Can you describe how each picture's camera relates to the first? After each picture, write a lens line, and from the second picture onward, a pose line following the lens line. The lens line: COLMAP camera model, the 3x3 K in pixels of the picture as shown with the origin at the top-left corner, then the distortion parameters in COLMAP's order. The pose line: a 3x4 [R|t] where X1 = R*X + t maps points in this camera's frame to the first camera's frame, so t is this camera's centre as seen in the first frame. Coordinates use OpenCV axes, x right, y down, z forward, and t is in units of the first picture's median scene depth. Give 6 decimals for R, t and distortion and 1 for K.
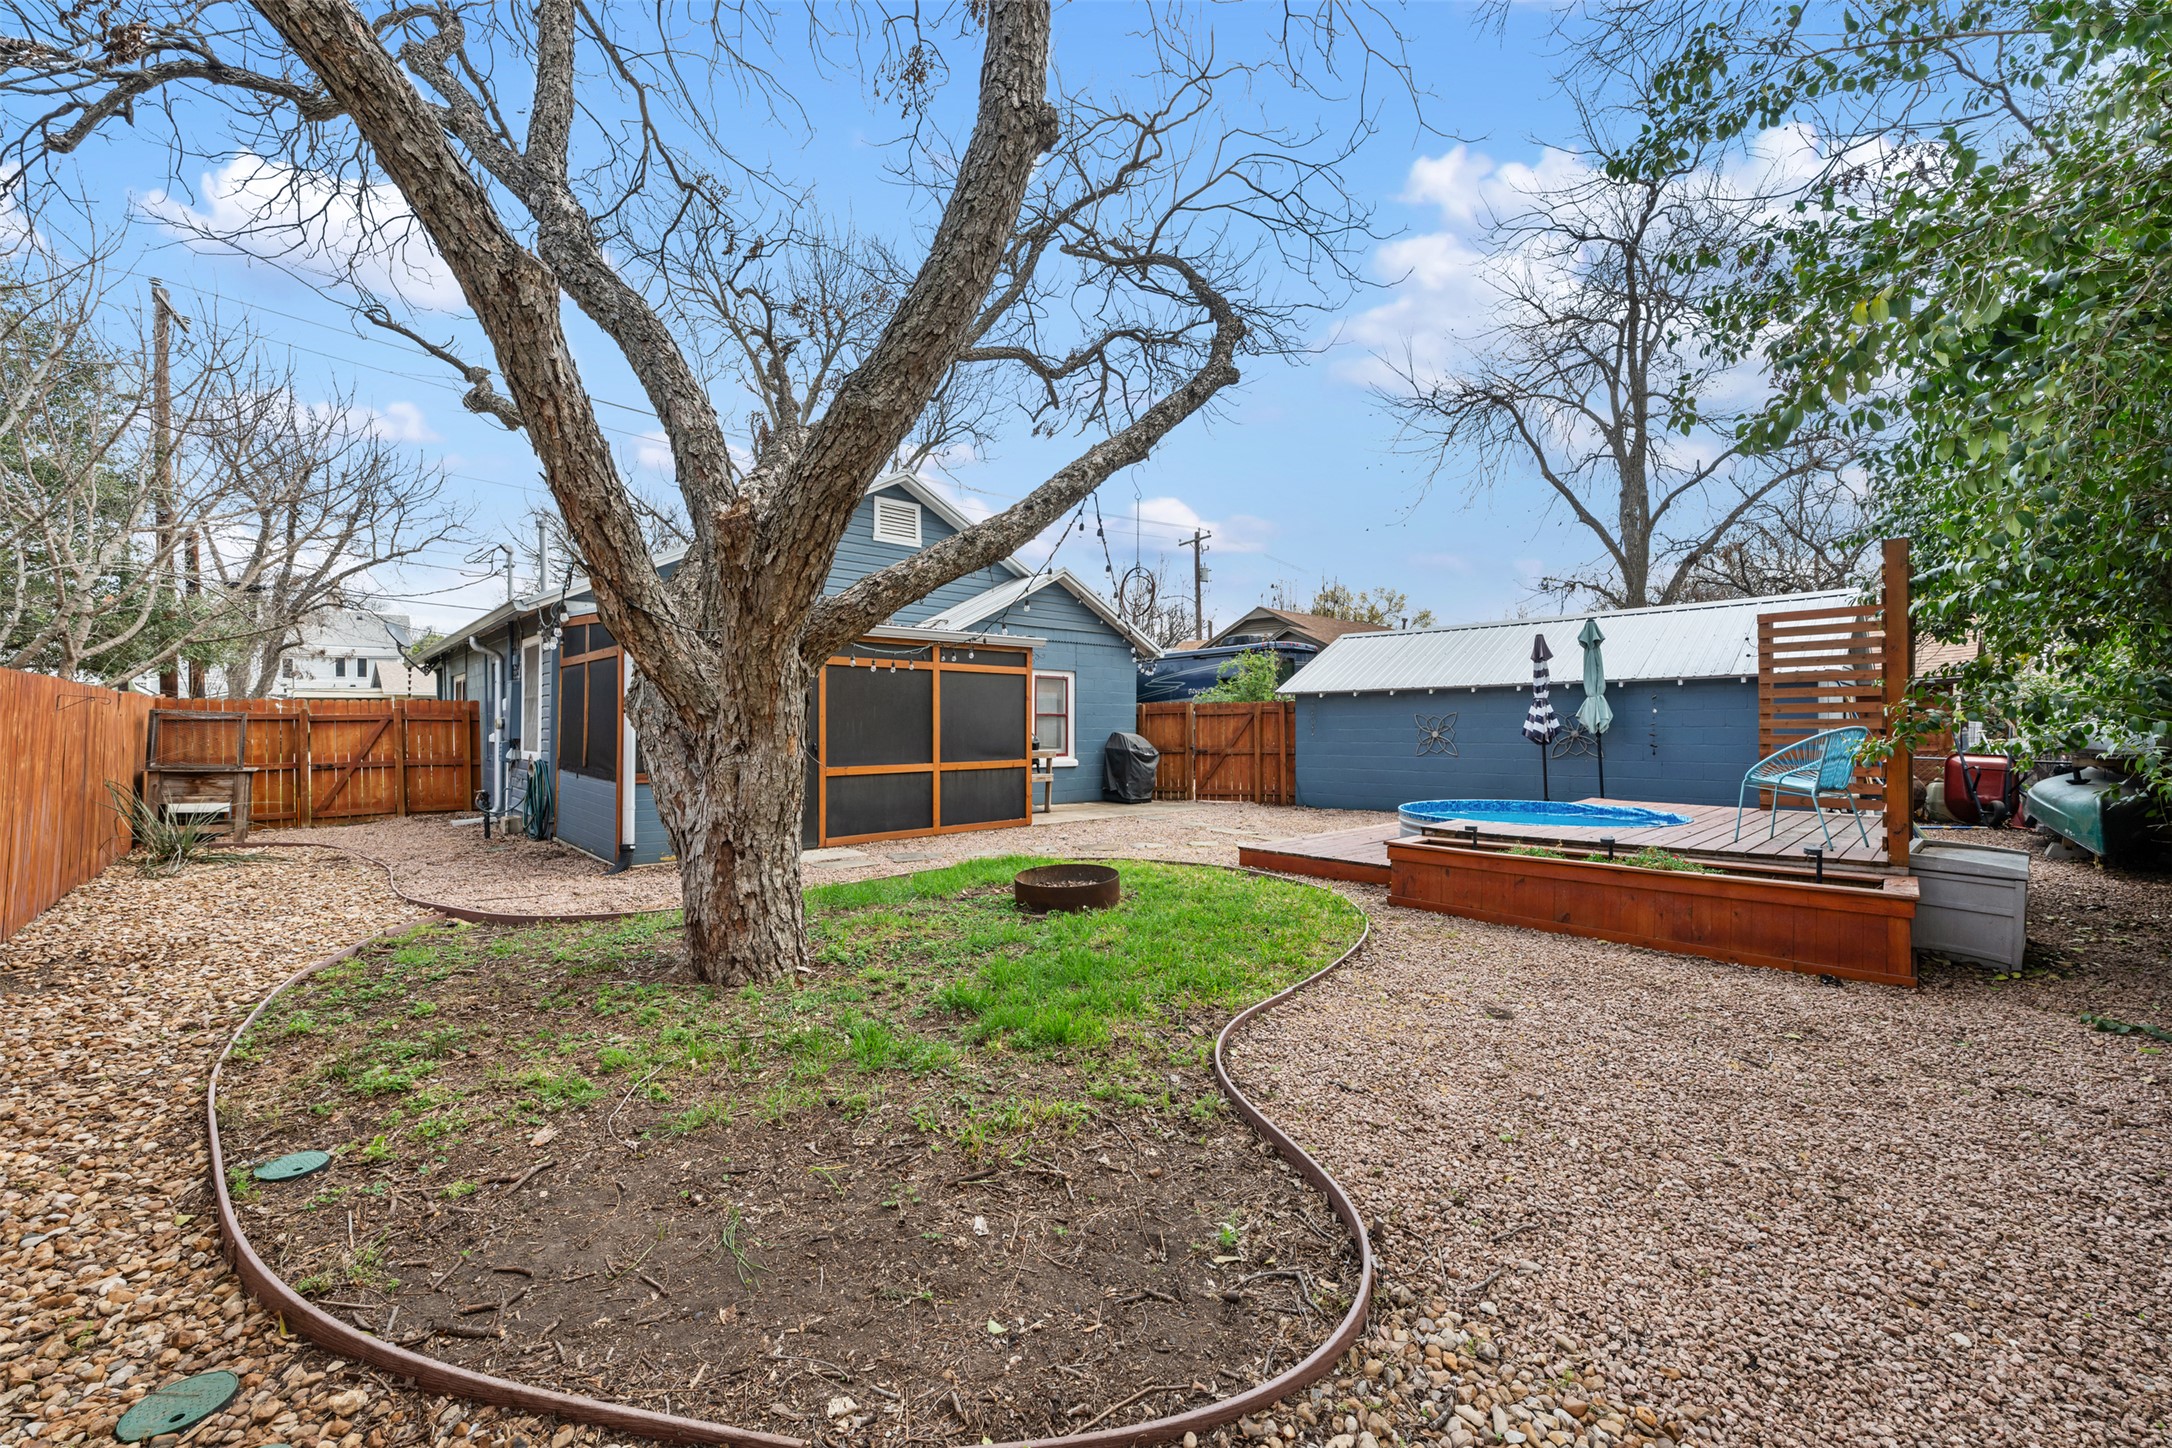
lens RADIAL K [[851.0, 0, 1086.0], [0, 851.0, 724.0], [0, 0, 1]] dist [-0.000008, -0.000066]
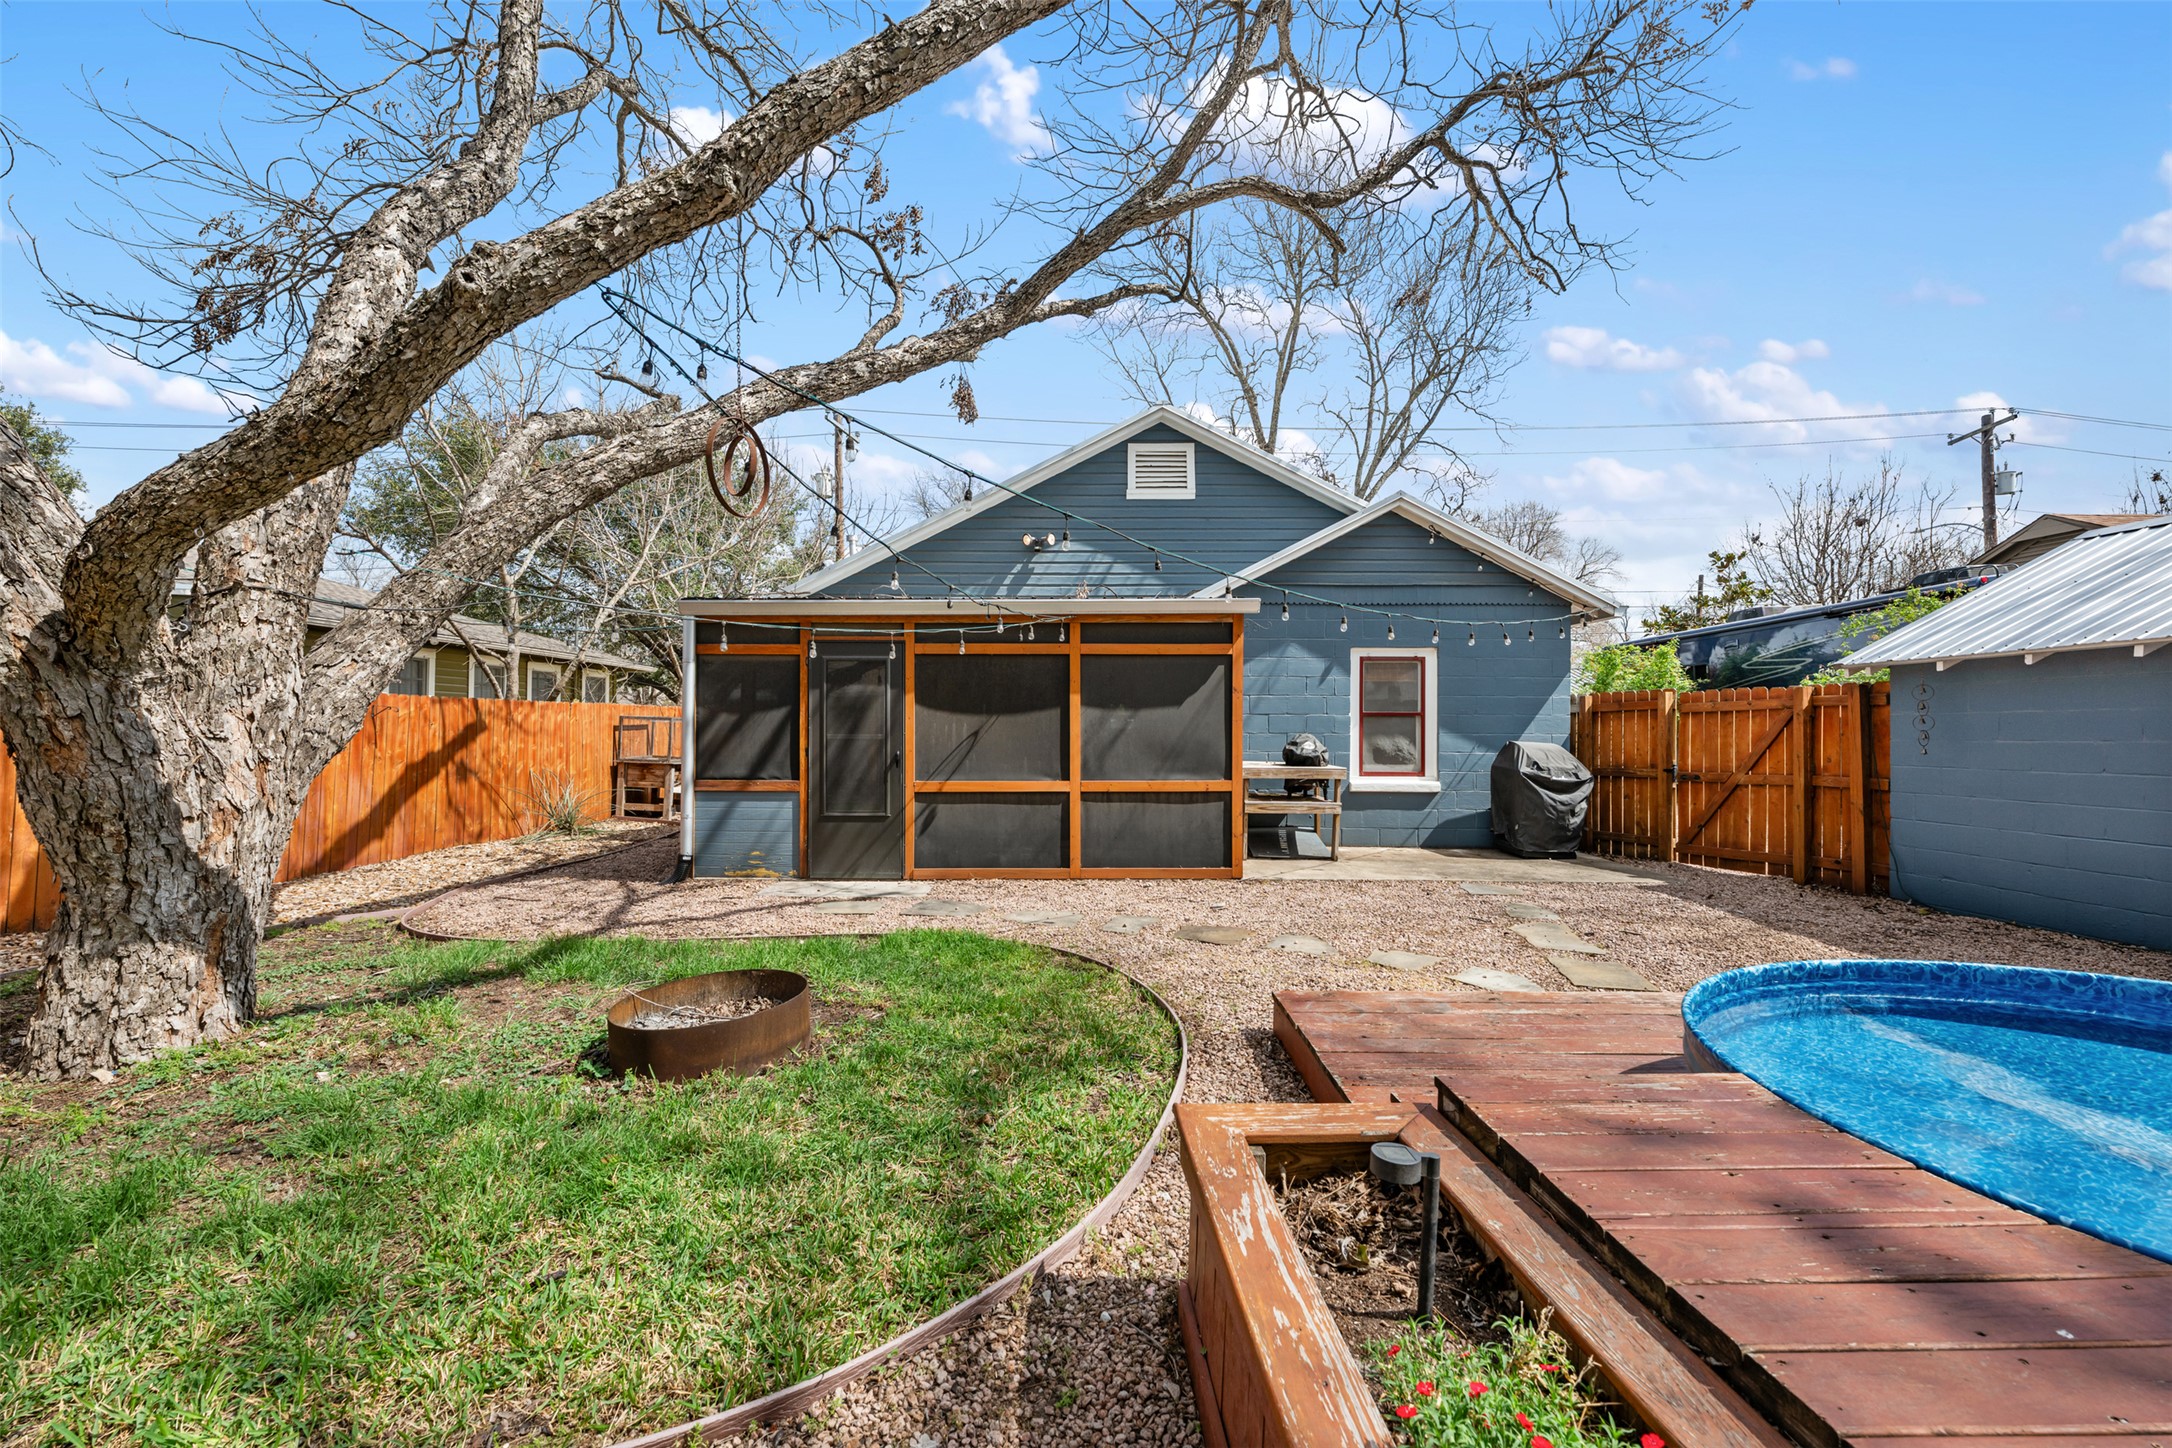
lens RADIAL K [[851.0, 0, 1089.2], [0, 851.0, 723.6], [0, 0, 1]] dist [-0.002208, 0.000096]
pose [[0.729773, -0.002109, -0.683687, 0.270414], [-0.000043, 0.999995, -0.003130, -0.001022], [0.683690, 0.002313, 0.729769, 0.381374]]
